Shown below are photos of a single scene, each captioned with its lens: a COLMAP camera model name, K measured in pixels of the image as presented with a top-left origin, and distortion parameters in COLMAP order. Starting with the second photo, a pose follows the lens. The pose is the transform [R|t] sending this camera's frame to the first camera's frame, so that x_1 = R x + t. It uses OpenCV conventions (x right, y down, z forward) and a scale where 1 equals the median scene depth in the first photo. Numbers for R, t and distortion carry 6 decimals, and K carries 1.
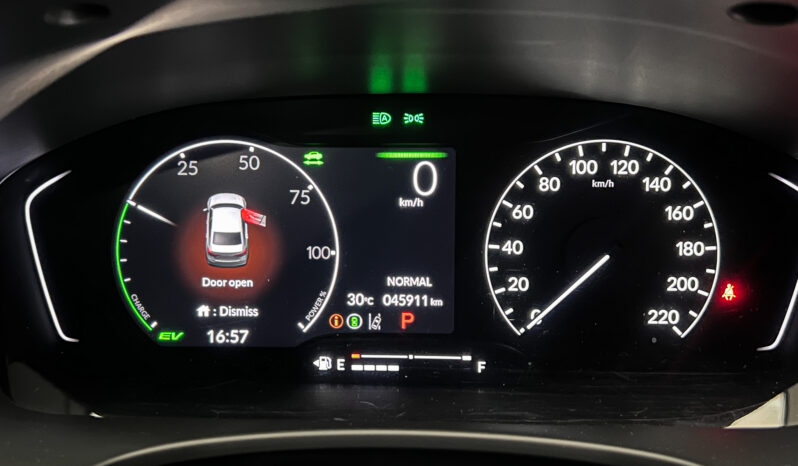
lens RADIAL K [[657.0, 0, 398.2], [0, 657.0, 235.1], [0, 0, 1]] dist [0.048714, -0.018983]
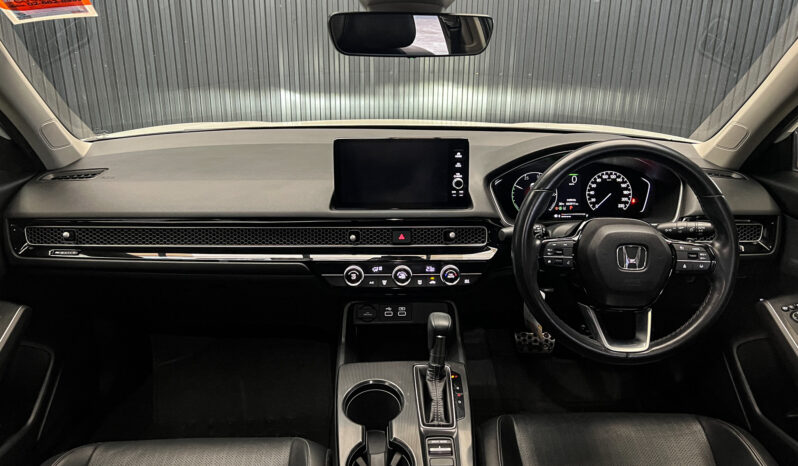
lens RADIAL K [[657.0, 0, 399.3], [0, 657.0, 234.2], [0, 0, 1]] dist [0.048714, -0.018983]
pose [[0.996833, -0.016134, 0.077863, -1.703880], [0.018744, 0.999282, -0.032912, 0.477163], [-0.077276, 0.034268, 0.996421, -3.930748]]
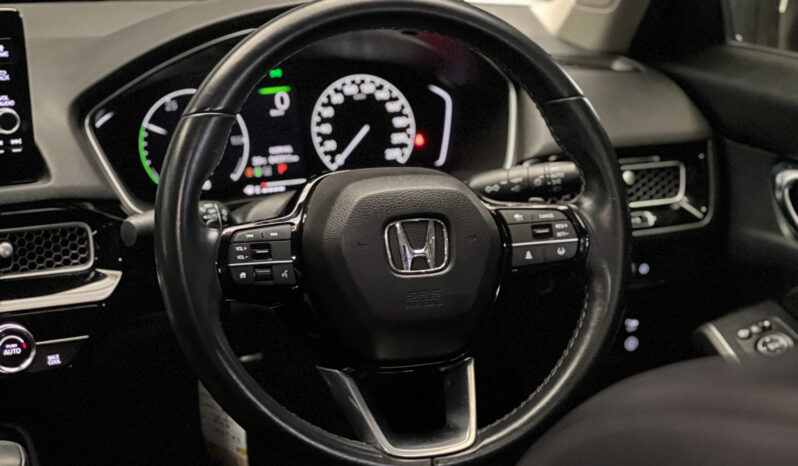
lens RADIAL K [[1848.2, 0, 398.8], [0, 1848.2, 226.1], [0, 0, 1]] dist [0.265969, 0.000000]
pose [[0.920651, -0.107055, 0.375420, -1.930384], [0.141942, 0.987642, -0.066451, 0.776289], [-0.363667, 0.114466, 0.924469, -4.696910]]
